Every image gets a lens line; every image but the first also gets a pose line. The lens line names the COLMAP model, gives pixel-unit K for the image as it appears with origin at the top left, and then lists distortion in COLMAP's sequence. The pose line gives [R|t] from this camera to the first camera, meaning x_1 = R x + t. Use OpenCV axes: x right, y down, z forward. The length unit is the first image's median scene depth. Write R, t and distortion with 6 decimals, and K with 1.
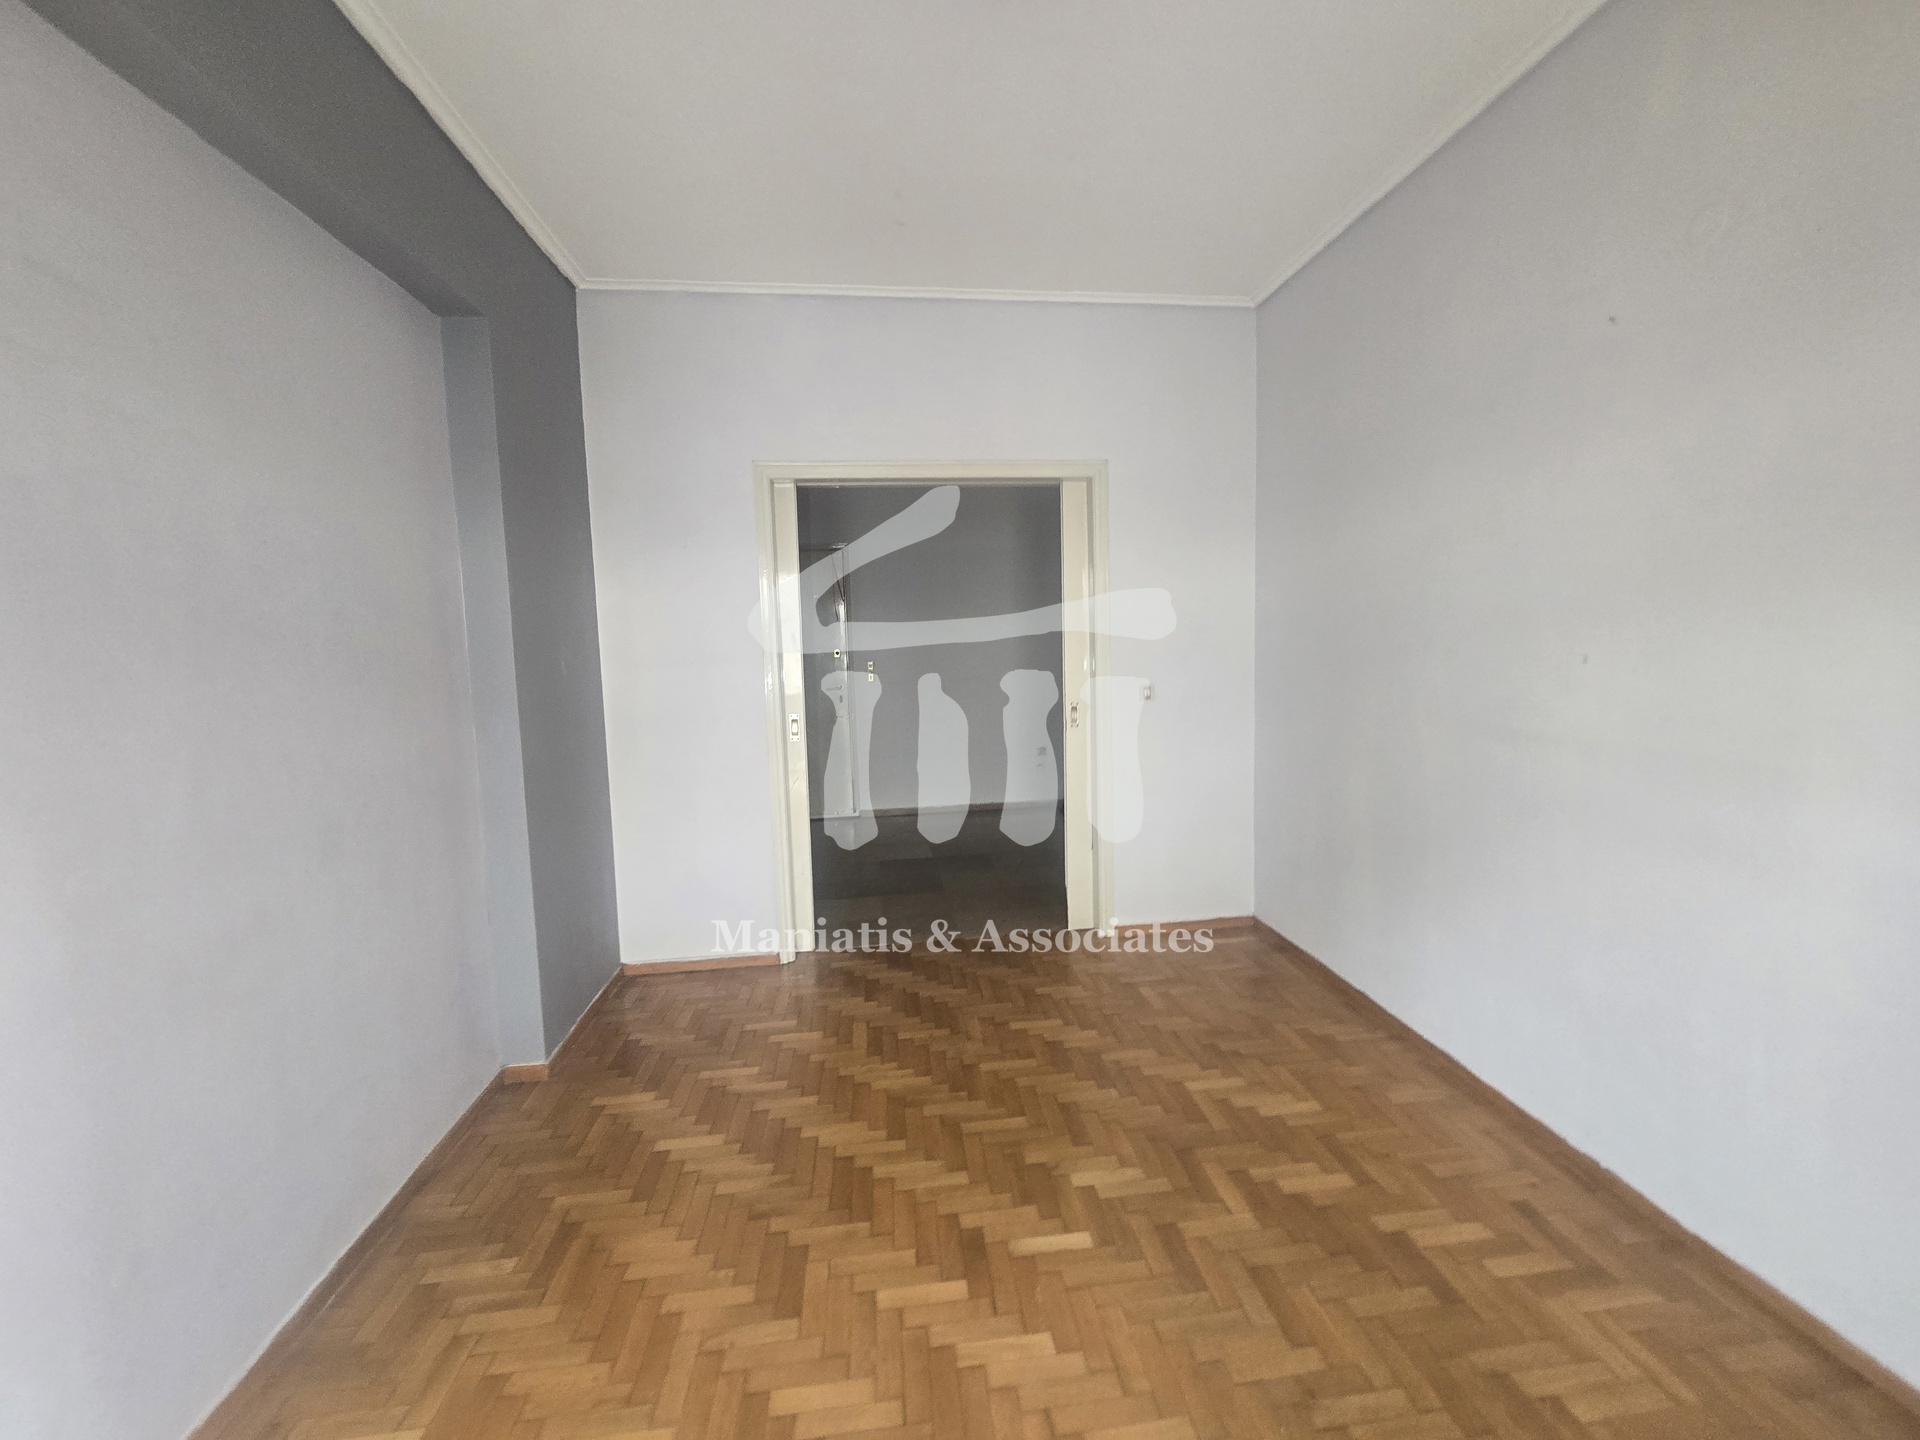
lens RADIAL K [[778.4, 0, 962.1], [0, 778.4, 701.4], [0, 0, 1]] dist [-0.009304, 0.001784]
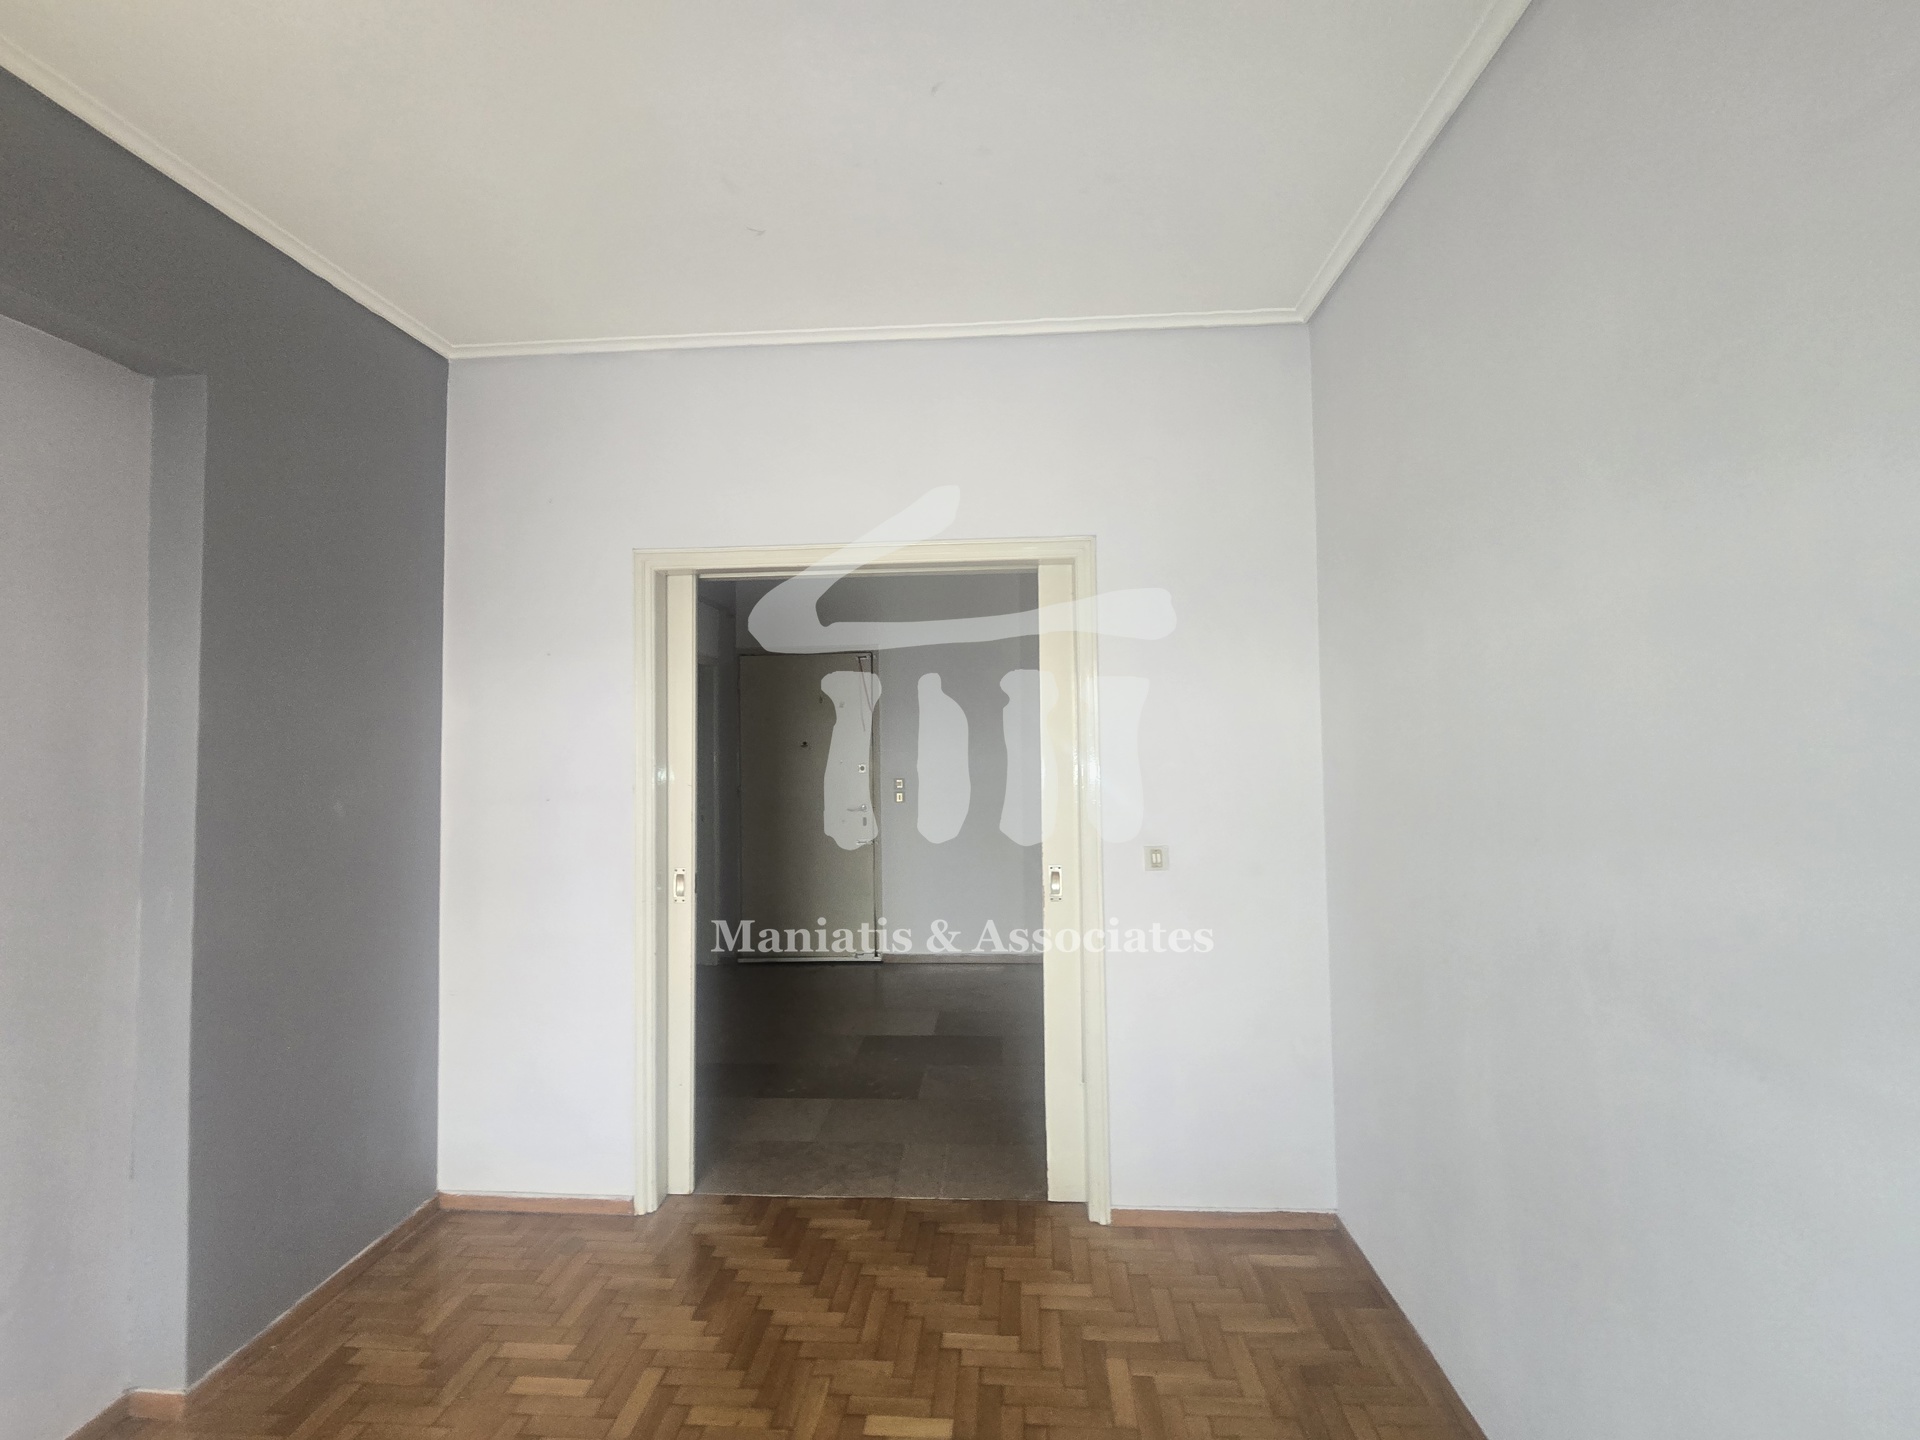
lens RADIAL K [[778.4, 0, 963.9], [0, 778.4, 699.1], [0, 0, 1]] dist [-0.009304, 0.001784]
pose [[0.982376, 0.006271, -0.186808, 0.299103], [-0.029514, 0.992103, -0.121907, -0.094054], [0.184568, 0.125272, 0.974803, 0.418417]]
